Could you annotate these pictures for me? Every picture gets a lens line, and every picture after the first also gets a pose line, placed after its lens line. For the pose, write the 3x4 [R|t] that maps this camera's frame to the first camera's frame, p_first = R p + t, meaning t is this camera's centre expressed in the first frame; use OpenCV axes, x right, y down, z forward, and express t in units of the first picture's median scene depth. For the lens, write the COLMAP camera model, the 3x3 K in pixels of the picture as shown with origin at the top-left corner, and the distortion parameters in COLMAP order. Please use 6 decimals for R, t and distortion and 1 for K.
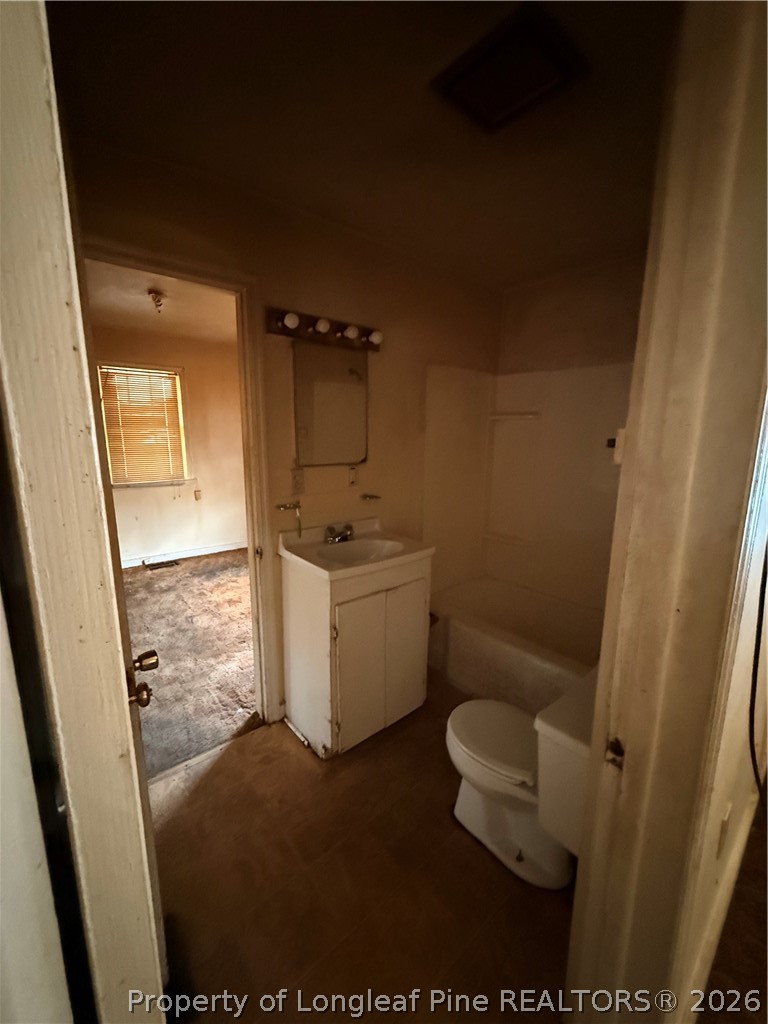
lens RADIAL K [[407.7, 0, 383.4], [0, 407.7, 508.2], [0, 0, 1]] dist [-0.002184, -0.000284]
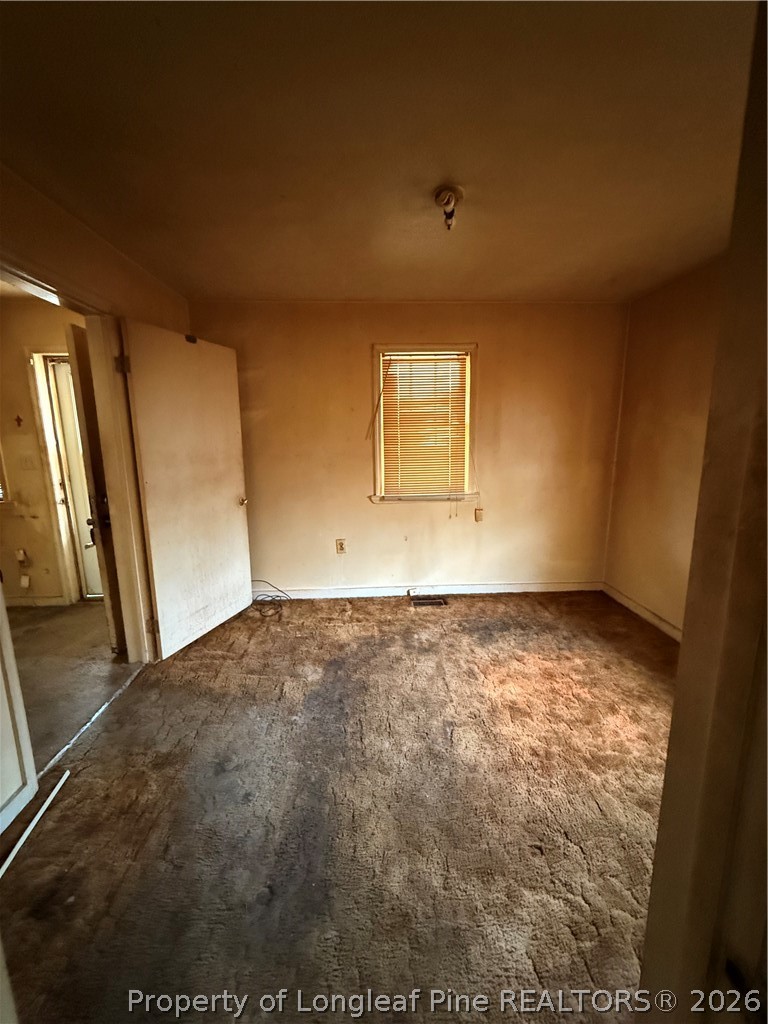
lens RADIAL K [[407.7, 0, 383.5], [0, 407.7, 508.9], [0, 0, 1]] dist [-0.002184, -0.000284]
pose [[0.791766, 0.085143, -0.604861, -0.165788], [-0.086441, 0.995890, 0.027034, -0.055685], [0.604677, 0.030880, 0.795872, 0.348095]]
